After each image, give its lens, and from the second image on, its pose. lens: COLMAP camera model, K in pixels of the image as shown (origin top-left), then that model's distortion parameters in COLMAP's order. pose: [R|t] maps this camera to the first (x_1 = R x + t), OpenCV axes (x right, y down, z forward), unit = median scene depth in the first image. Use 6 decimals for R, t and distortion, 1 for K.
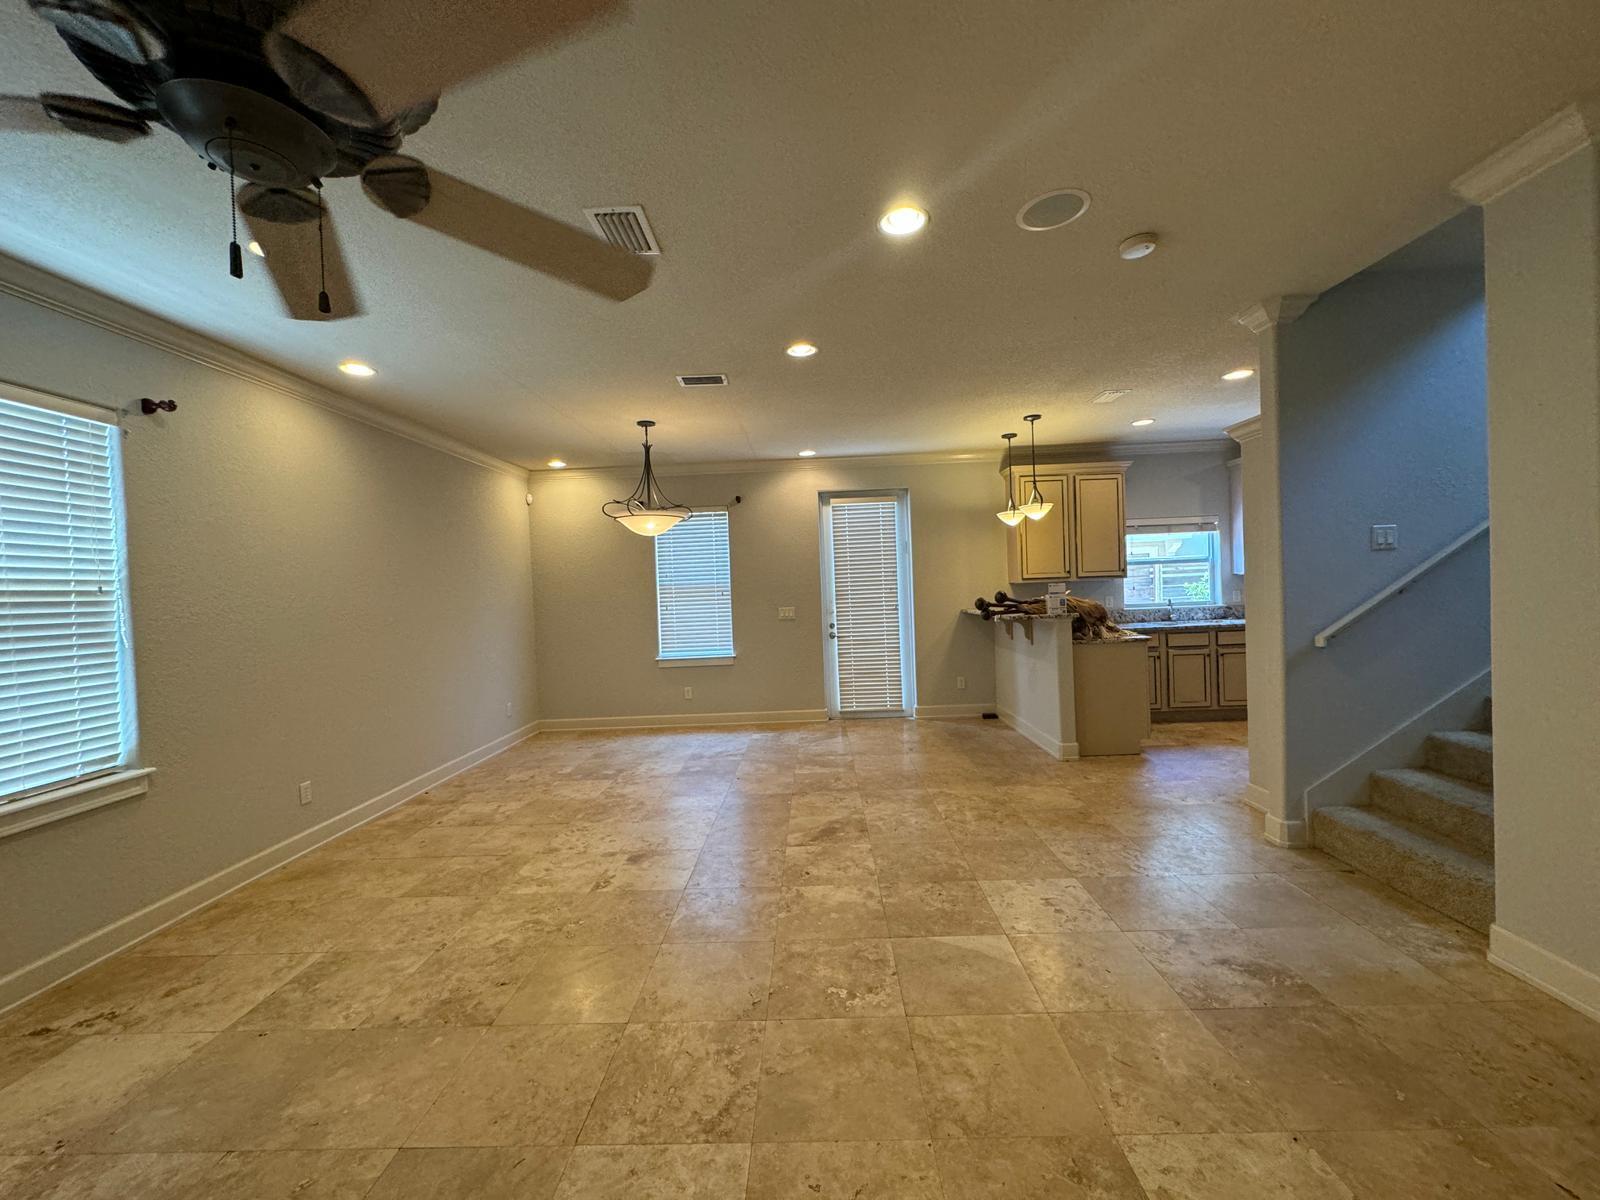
lens RADIAL K [[633.1, 0, 800.0], [0, 633.1, 600.0], [0, 0, 1]] dist [-0.002644, 0.000264]
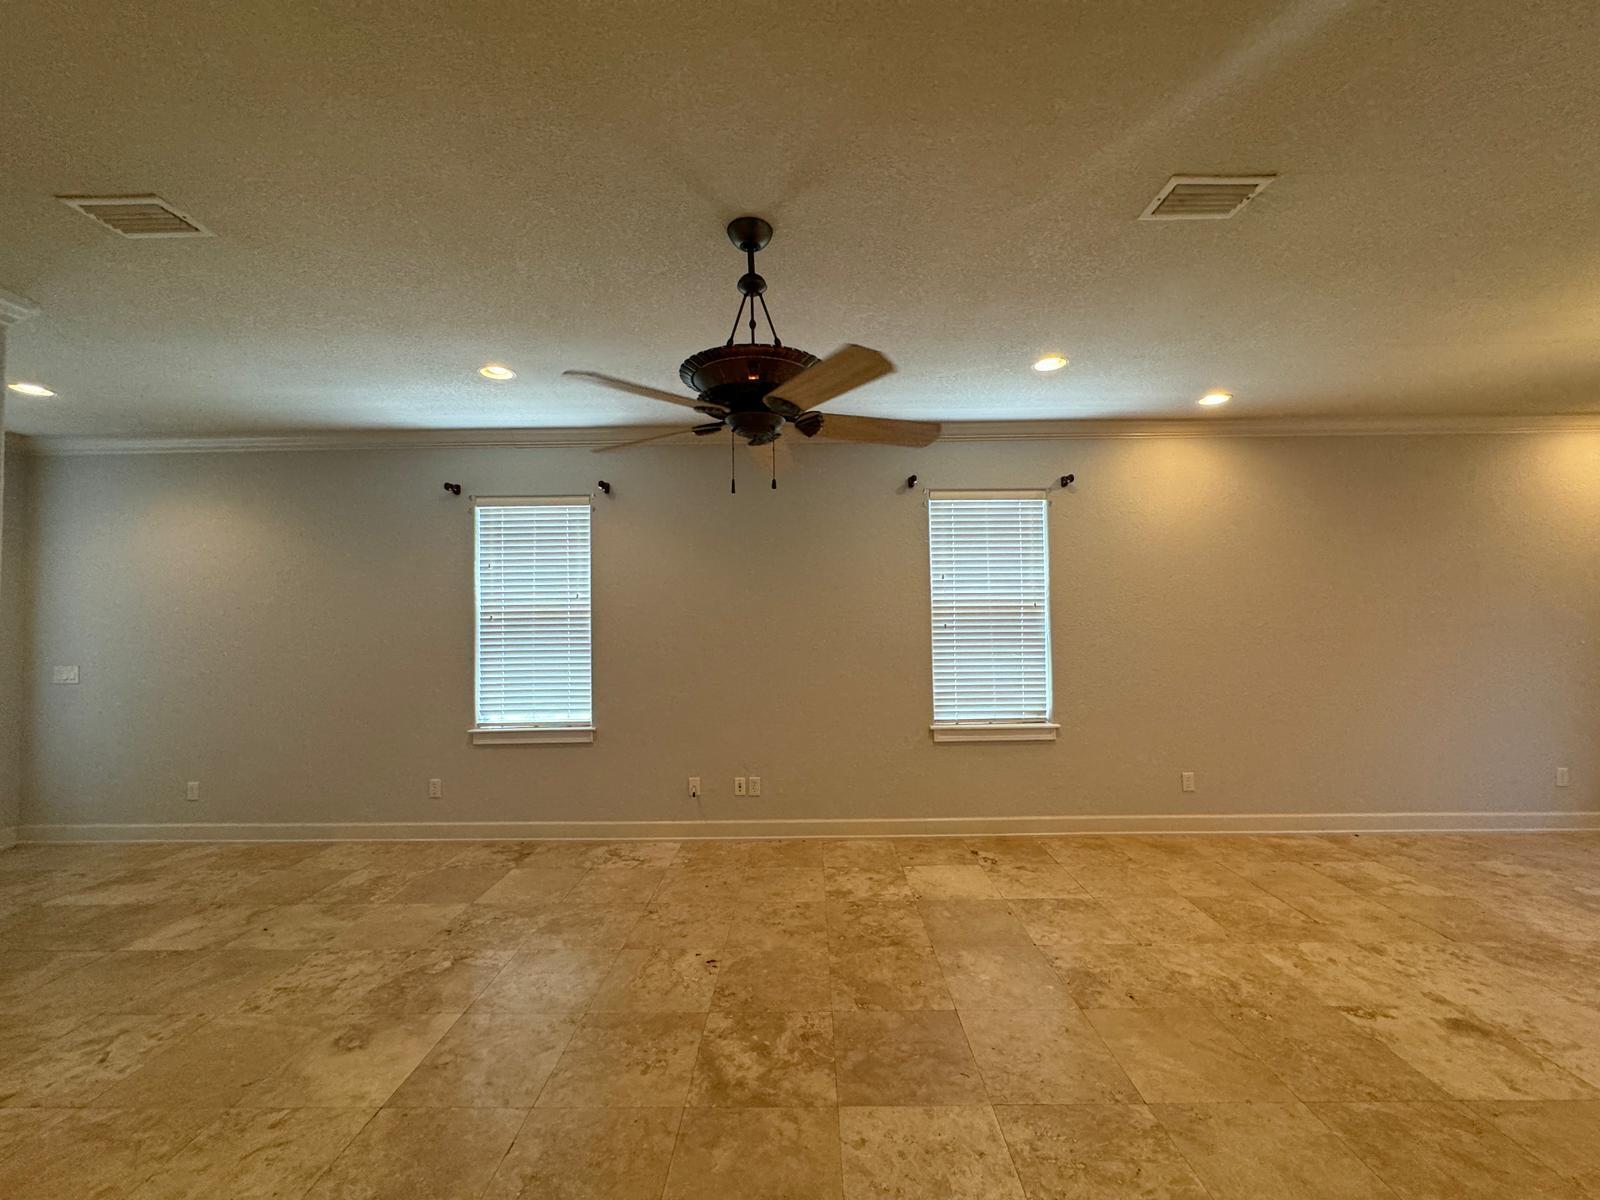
lens RADIAL K [[633.1, 0, 800.0], [0, 633.1, 600.0], [0, 0, 1]] dist [-0.002644, 0.000264]
pose [[0.011763, 0.010294, -0.999878, 0.319550], [-0.007925, 0.999917, 0.010202, -0.027432], [0.999899, 0.007804, 0.011844, 0.256511]]
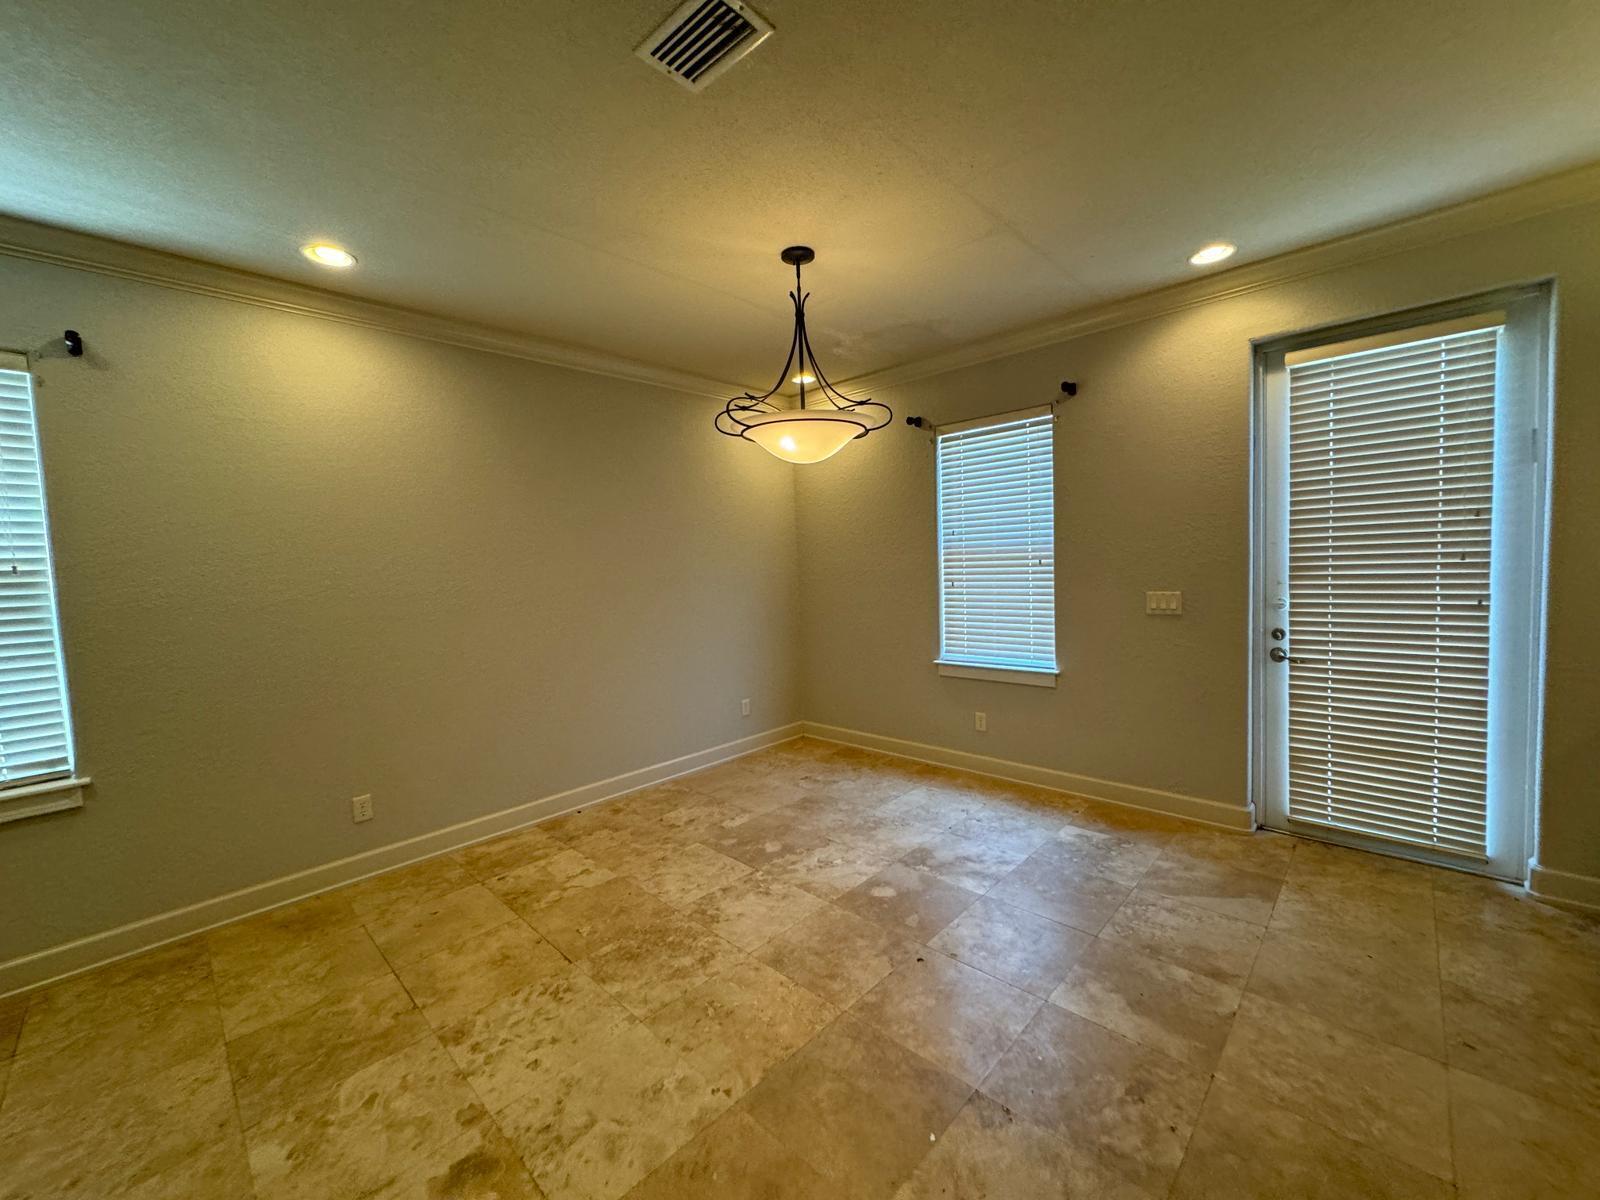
lens RADIAL K [[633.1, 0, 800.0], [0, 633.1, 600.0], [0, 0, 1]] dist [-0.002644, 0.000264]
pose [[0.742850, 0.053141, -0.667345, 0.166514], [-0.004898, 0.997249, 0.073958, -0.028945], [0.669440, -0.051671, 0.741067, 0.714085]]
